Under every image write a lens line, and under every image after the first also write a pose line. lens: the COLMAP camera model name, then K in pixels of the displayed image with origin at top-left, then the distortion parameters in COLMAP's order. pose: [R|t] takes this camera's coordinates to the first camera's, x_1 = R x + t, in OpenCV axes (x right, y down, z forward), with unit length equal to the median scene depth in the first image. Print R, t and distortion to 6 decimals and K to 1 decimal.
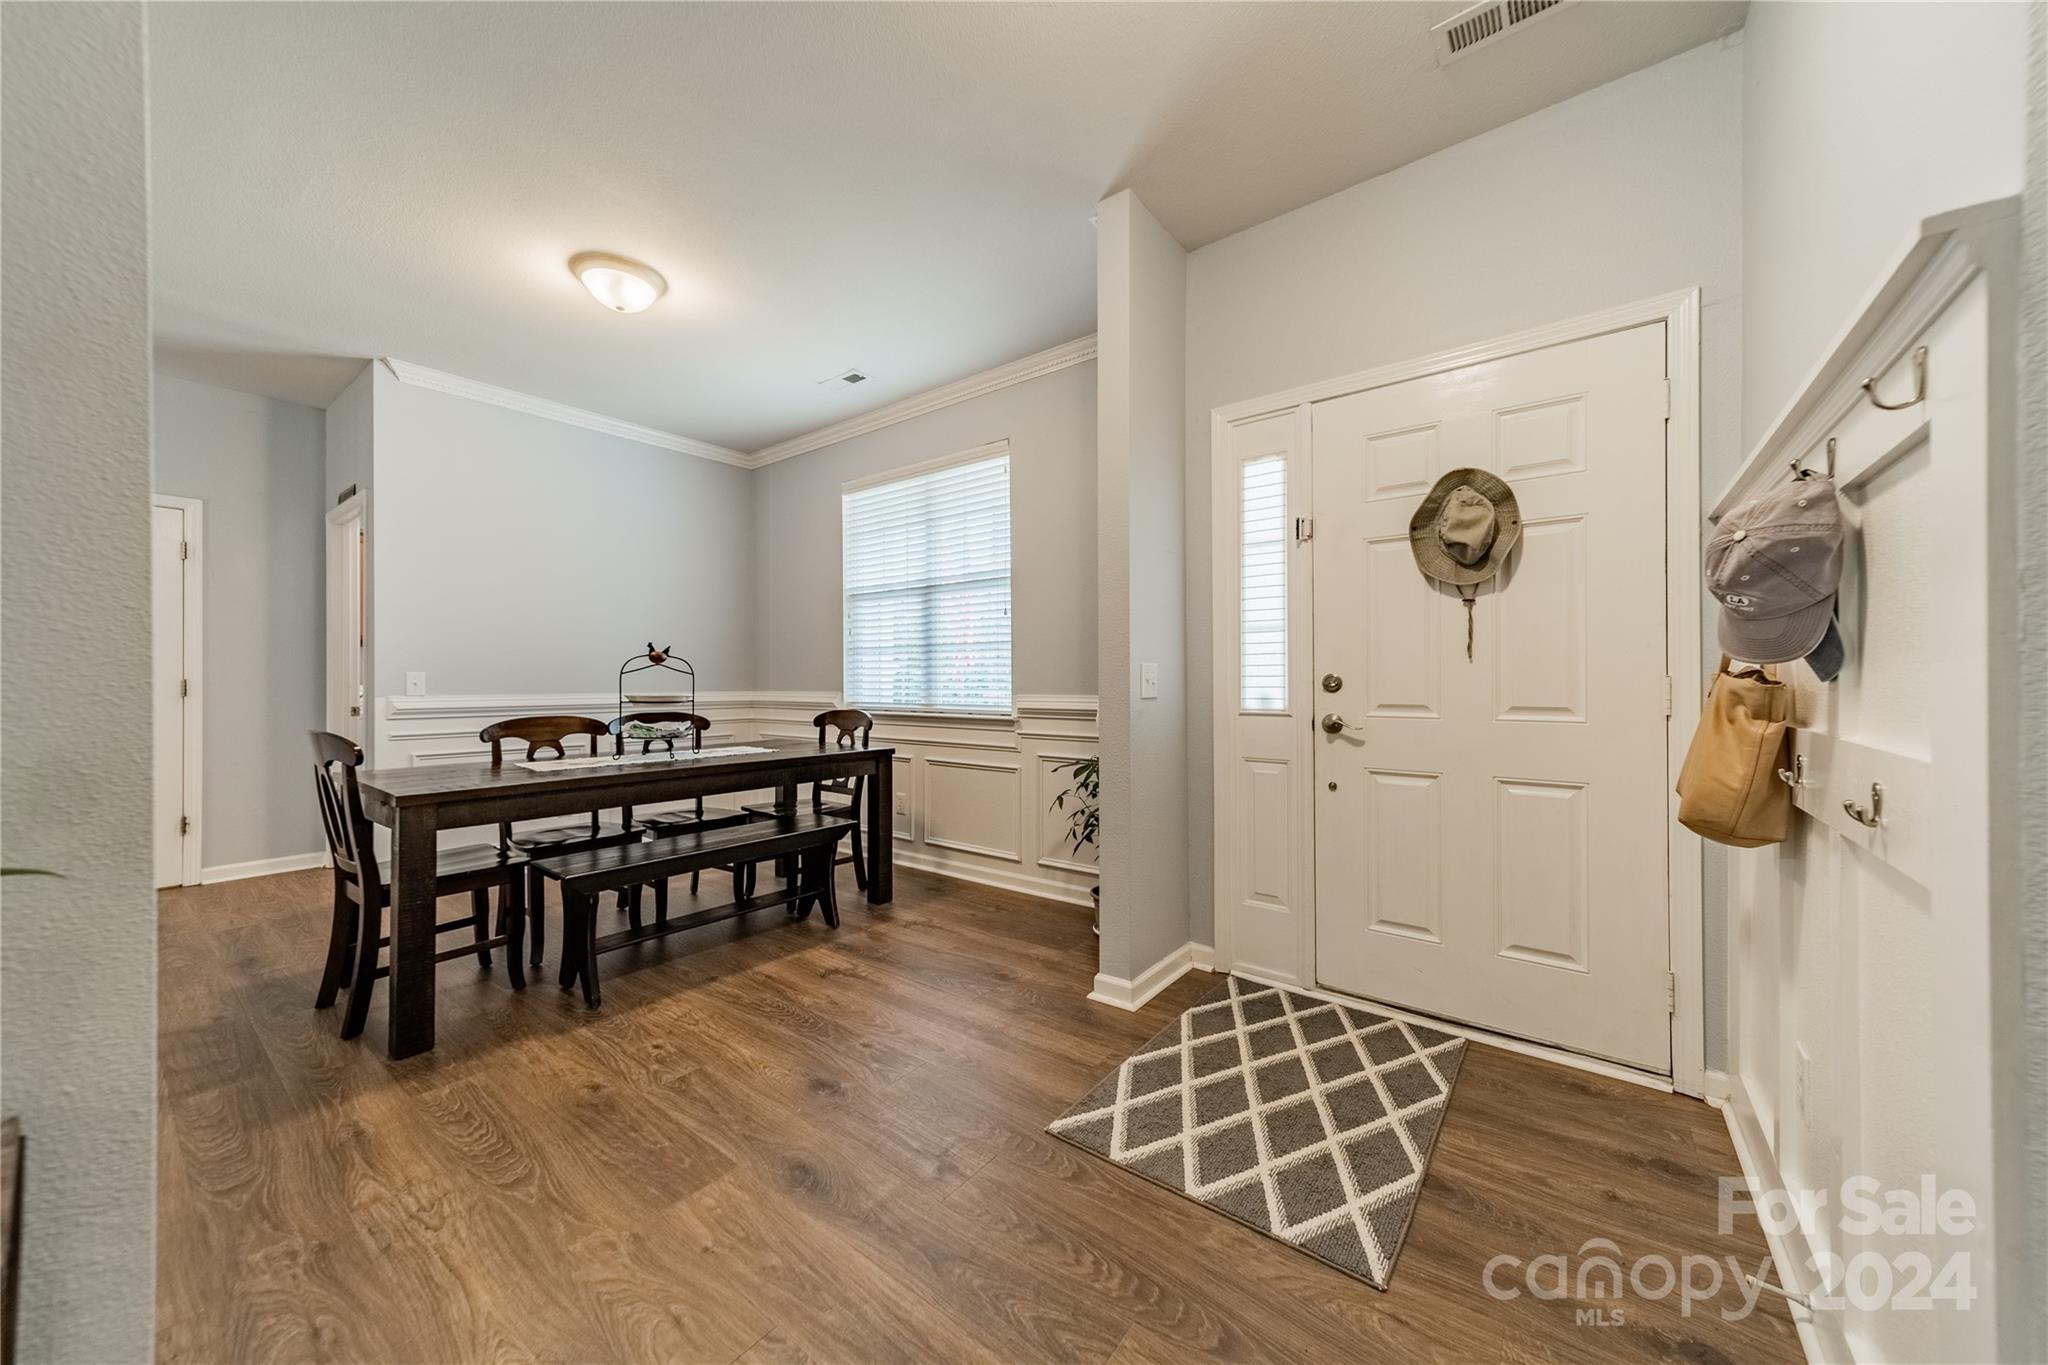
lens RADIAL K [[721.6, 0, 1022.8], [0, 721.6, 675.1], [0, 0, 1]] dist [0.007094, -0.000050]
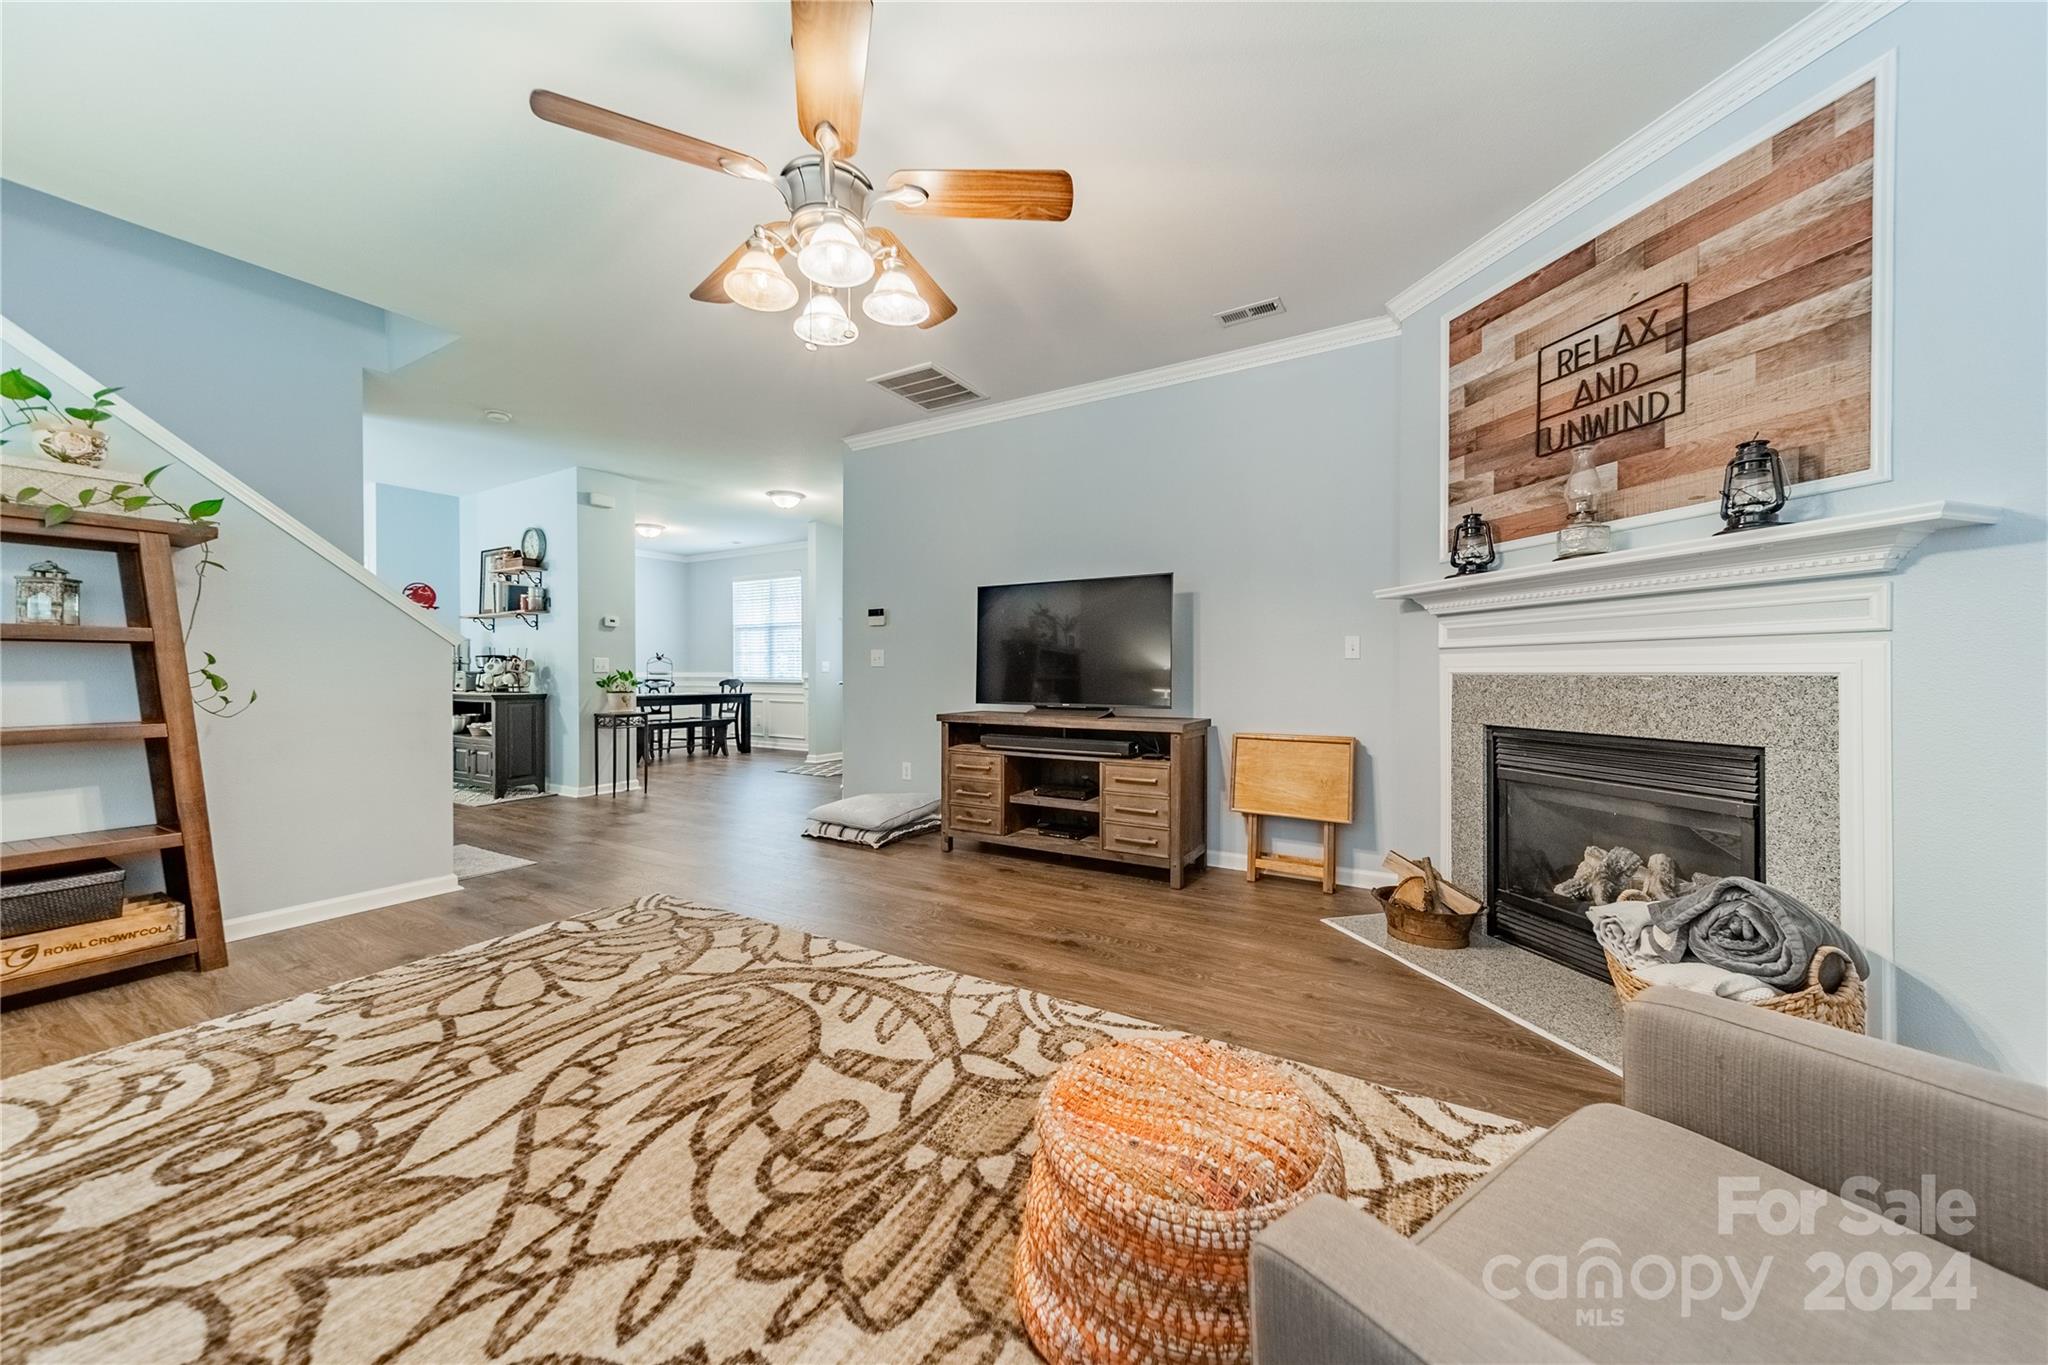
lens RADIAL K [[721.6, 0, 1022.8], [0, 721.6, 675.1], [0, 0, 1]] dist [0.007094, -0.000050]
pose [[0.992937, 0.002399, 0.118617, 0.524133], [-0.004109, 0.999891, 0.014170, -0.005529], [-0.118570, -0.014557, 0.992839, -1.839523]]
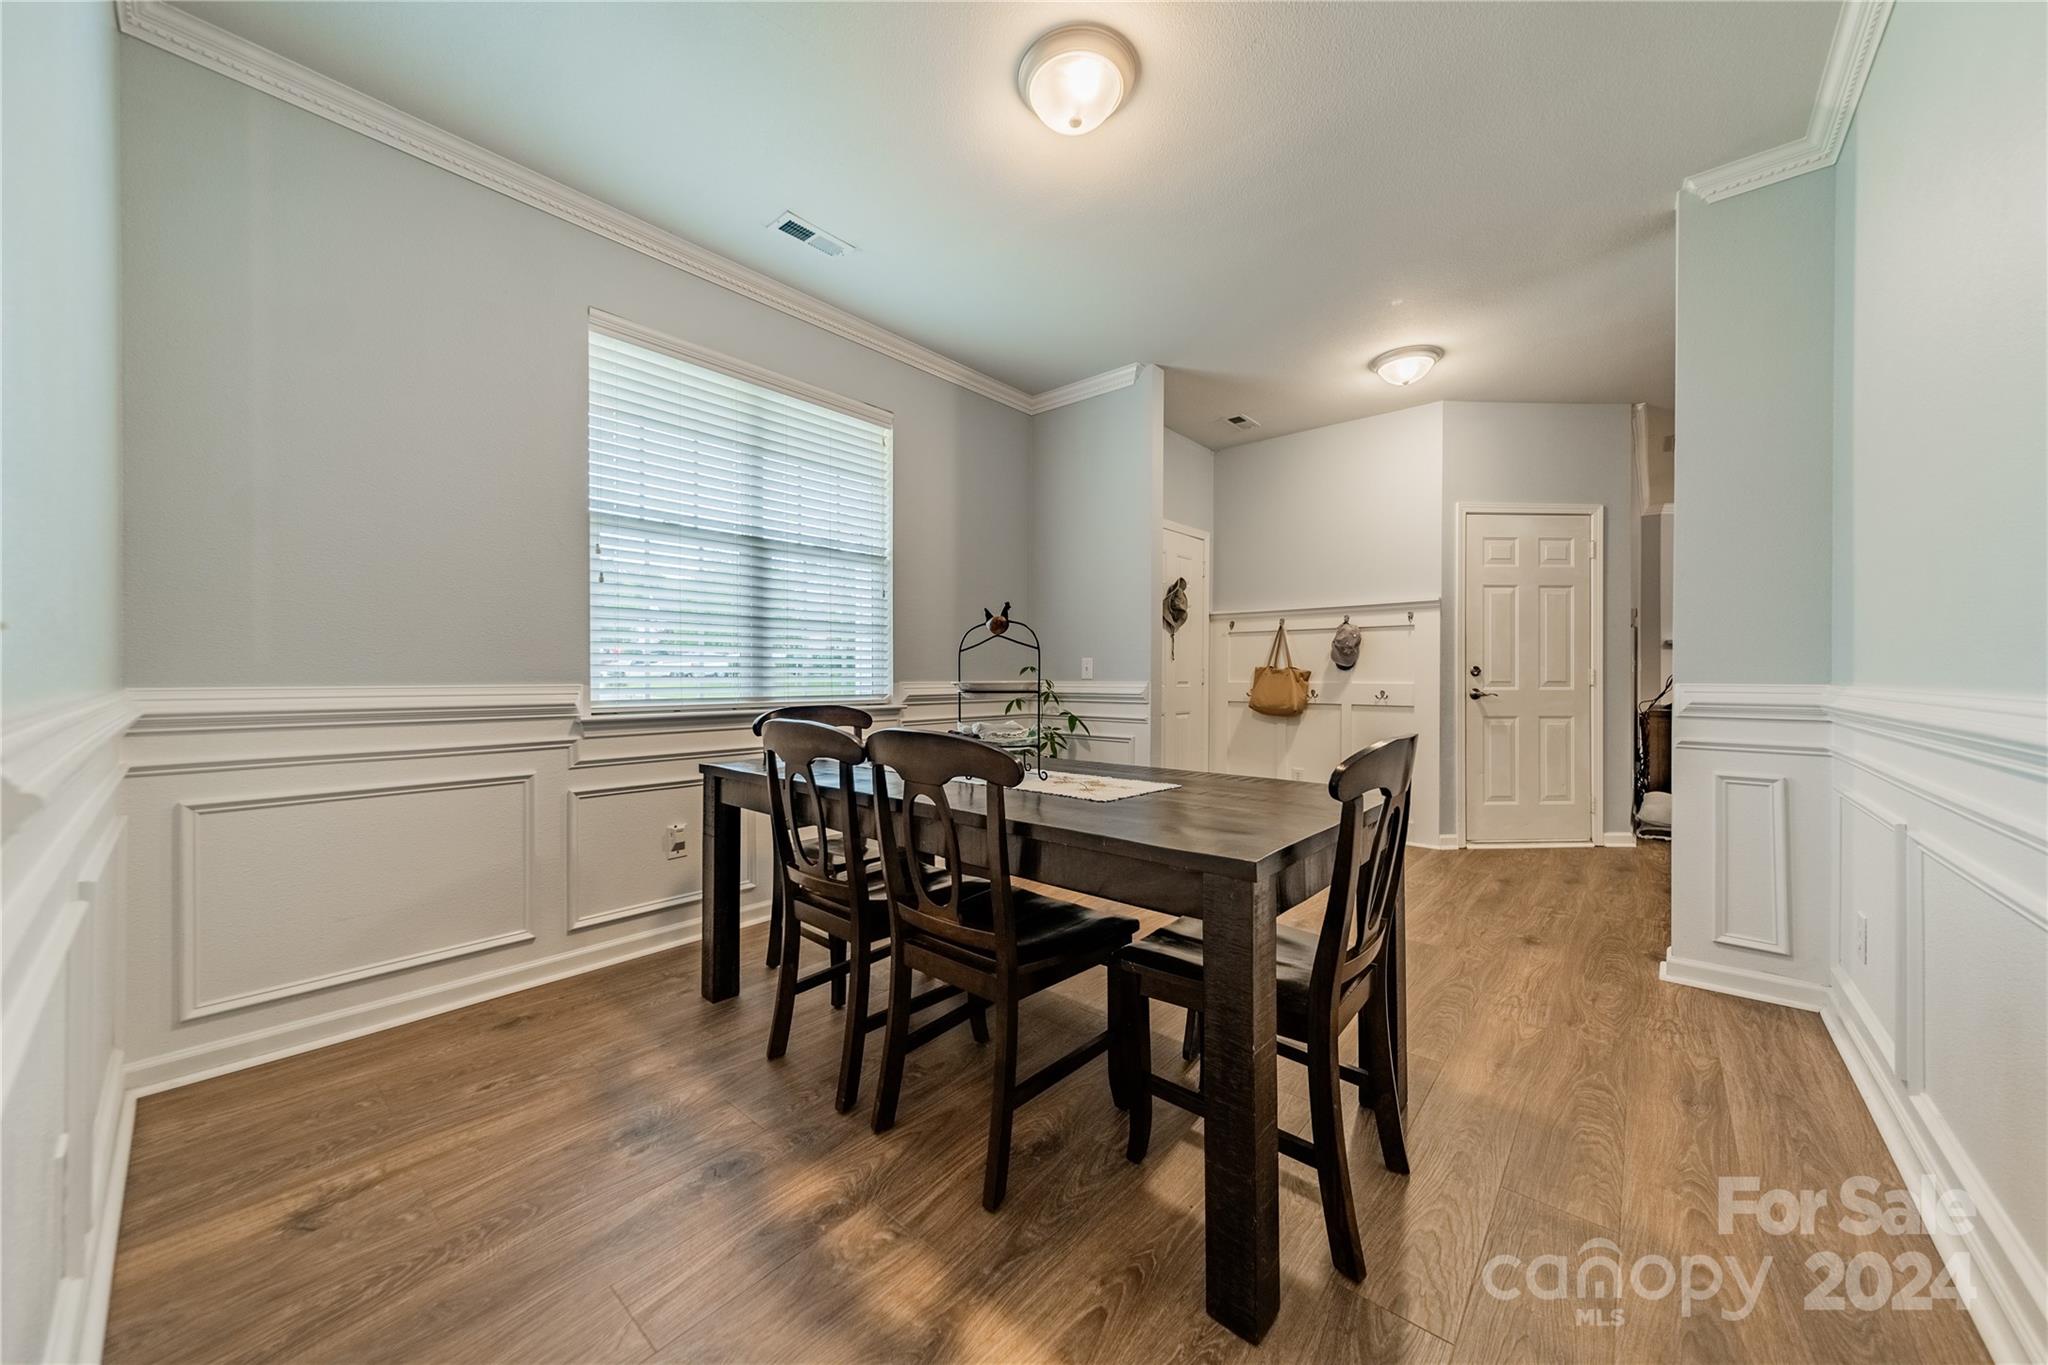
lens RADIAL K [[716.0, 0, 1028.3], [0, 716.0, 669.8], [0, 0, 1]] dist [0.012941, 0.000005]
pose [[0.055874, 0.008939, 0.998398, -1.119047], [-0.009485, 0.999920, -0.008422, 0.019925], [-0.998393, -0.008999, 0.055954, 0.901514]]
